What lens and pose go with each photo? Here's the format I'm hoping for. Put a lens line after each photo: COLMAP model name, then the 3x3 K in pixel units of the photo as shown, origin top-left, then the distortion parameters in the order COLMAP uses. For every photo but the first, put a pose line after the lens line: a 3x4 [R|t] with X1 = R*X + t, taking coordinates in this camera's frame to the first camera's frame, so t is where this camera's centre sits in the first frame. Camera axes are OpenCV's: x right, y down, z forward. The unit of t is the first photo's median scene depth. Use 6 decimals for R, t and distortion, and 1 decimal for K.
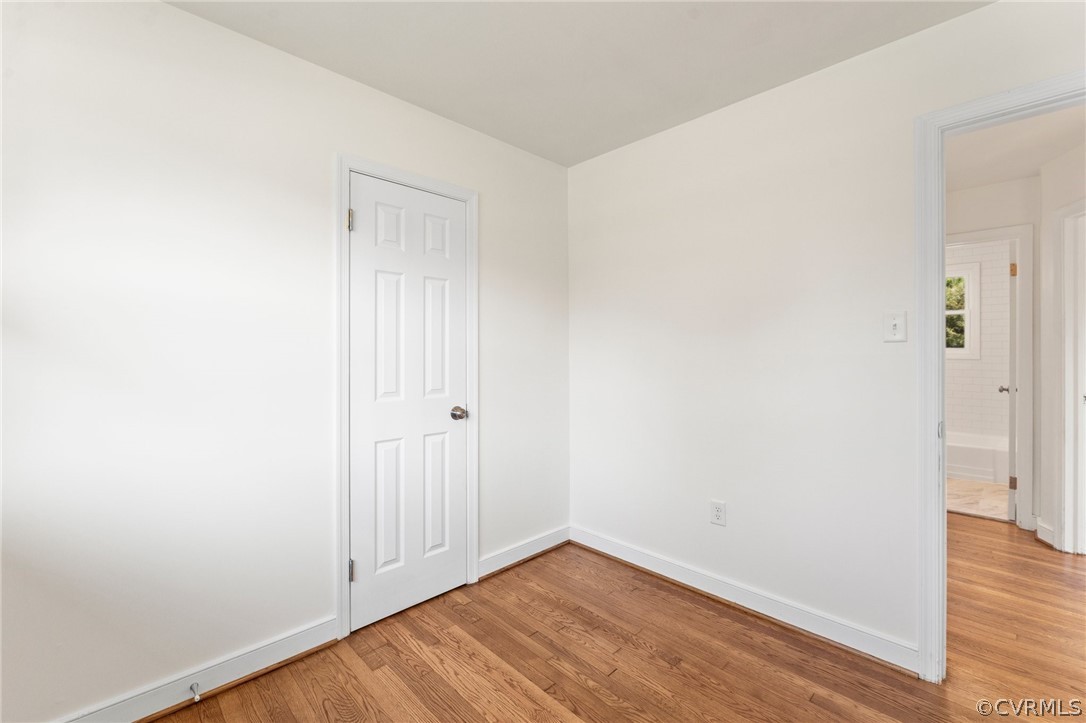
lens RADIAL K [[453.5, 0, 540.4], [0, 453.5, 348.1], [0, 0, 1]] dist [-0.001710, -0.000306]
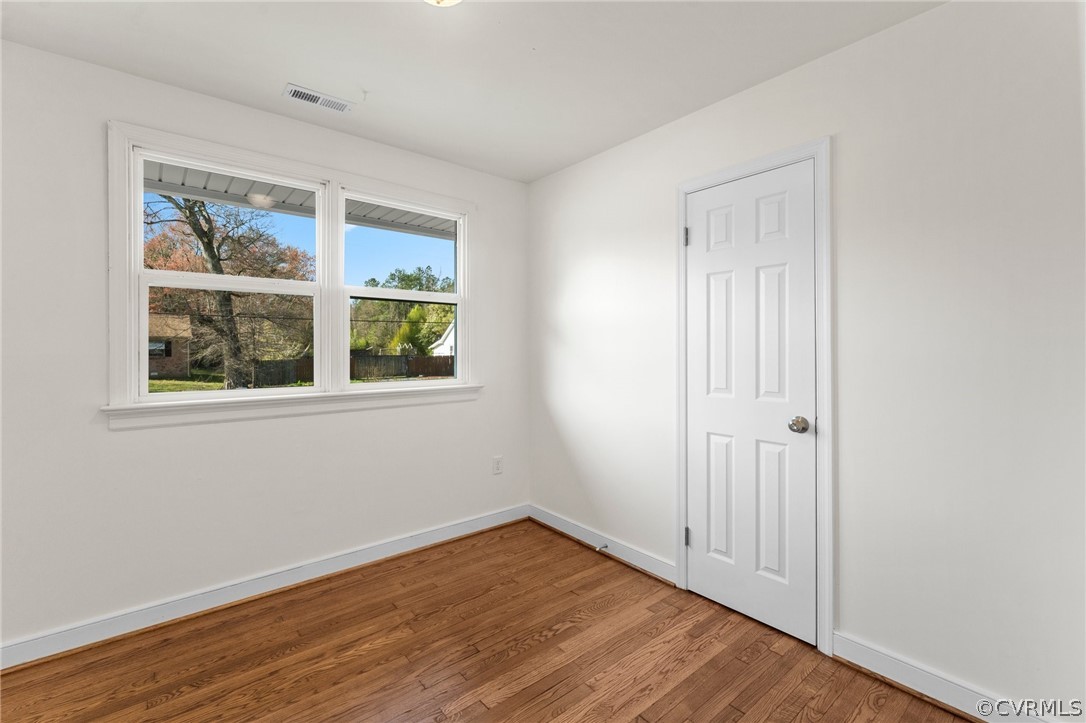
lens RADIAL K [[487.0, 0, 580.8], [0, 487.0, 348.0], [0, 0, 1]] dist [0.002149, 0.000798]
pose [[-0.031202, -0.001277, -0.999512, 0.819717], [0.001662, 0.999998, -0.001330, 0.006611], [0.999512, -0.001703, -0.031200, 0.741991]]
